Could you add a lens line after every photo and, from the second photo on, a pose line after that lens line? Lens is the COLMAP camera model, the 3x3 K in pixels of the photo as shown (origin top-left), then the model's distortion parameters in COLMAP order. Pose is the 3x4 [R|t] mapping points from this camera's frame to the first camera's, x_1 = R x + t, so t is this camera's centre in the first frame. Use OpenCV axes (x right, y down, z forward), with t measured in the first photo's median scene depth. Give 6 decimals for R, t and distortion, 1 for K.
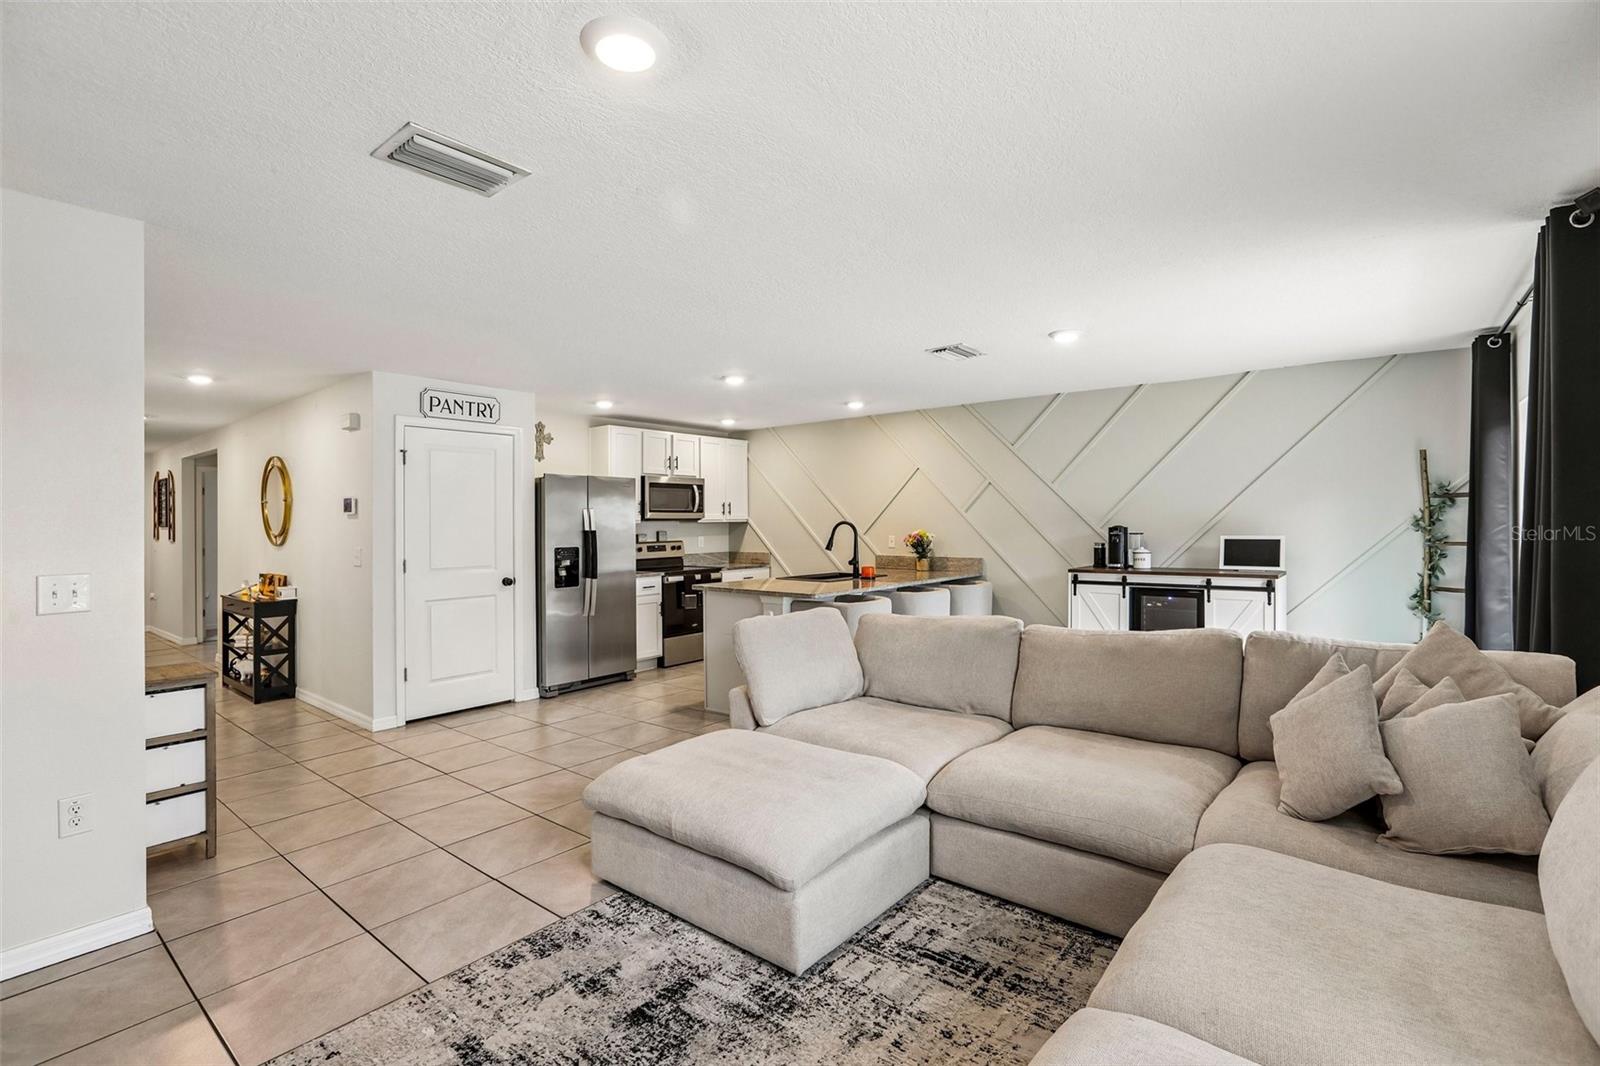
lens RADIAL K [[727.9, 0, 801.1], [0, 727.9, 529.7], [0, 0, 1]] dist [-0.052287, 0.018984]
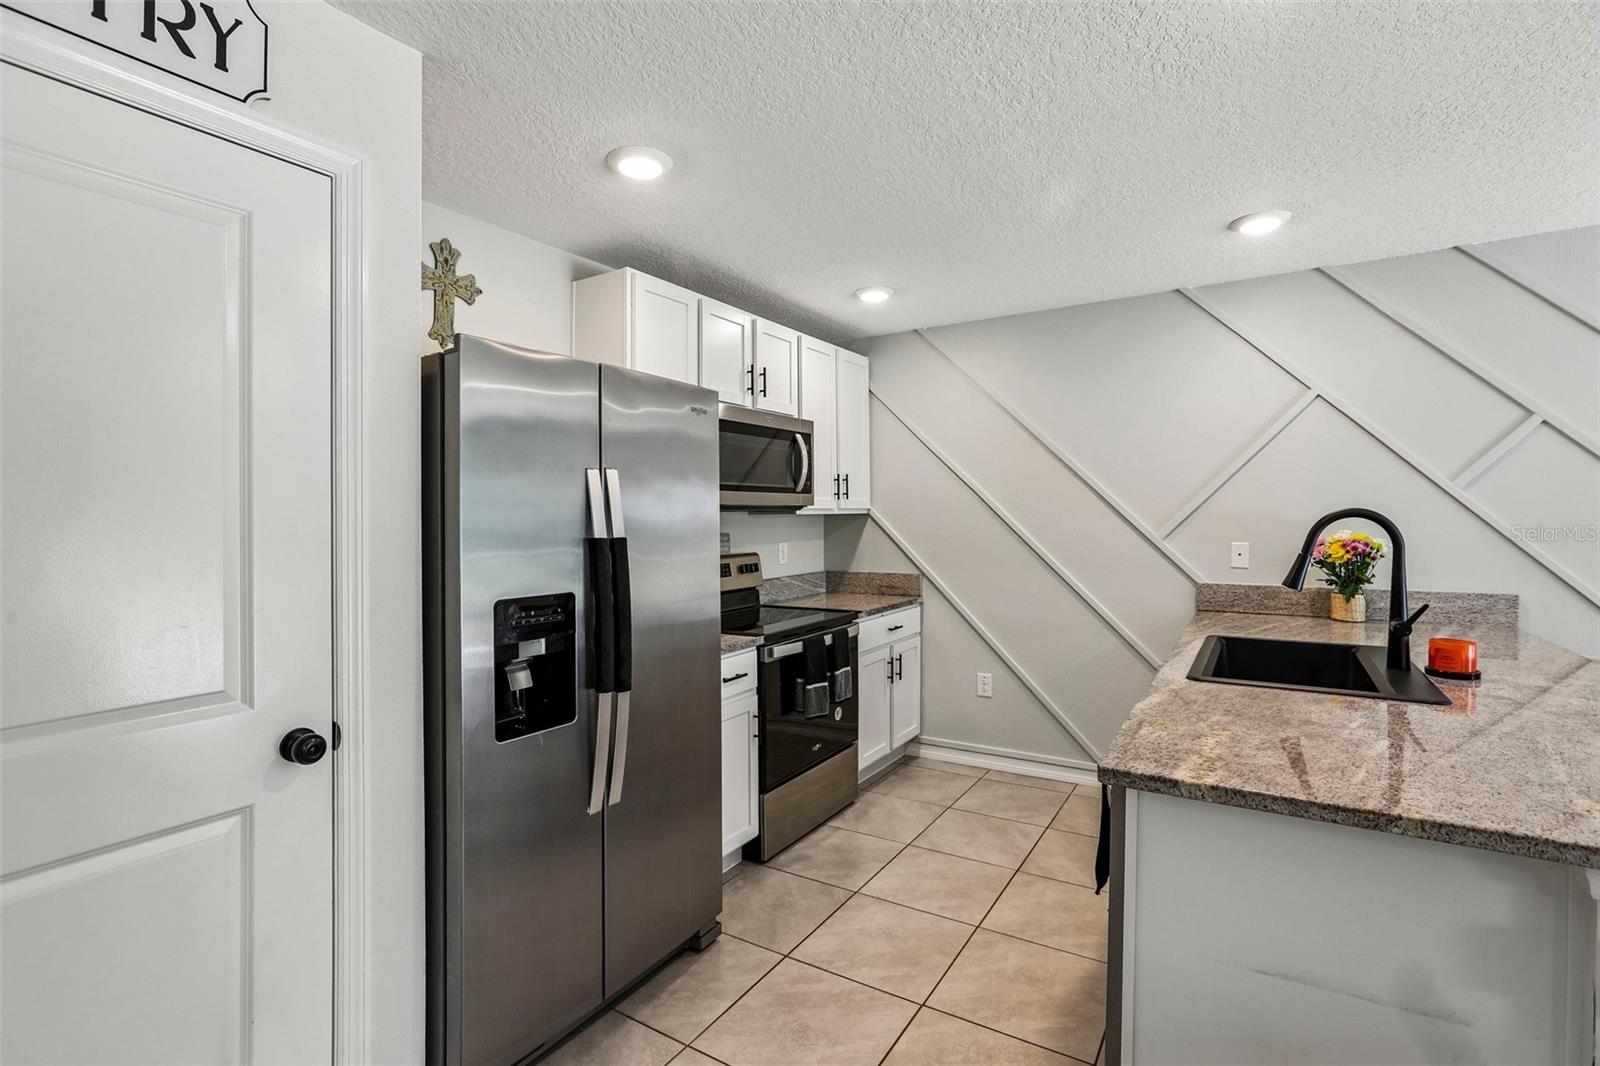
lens RADIAL K [[727.9, 0, 801.1], [0, 727.9, 529.7], [0, 0, 1]] dist [-0.052287, 0.018984]
pose [[0.994835, -0.003338, 0.101453, -0.245931], [0.002558, 0.999966, 0.007823, -0.005079], [-0.101476, -0.007523, 0.994810, 0.696820]]
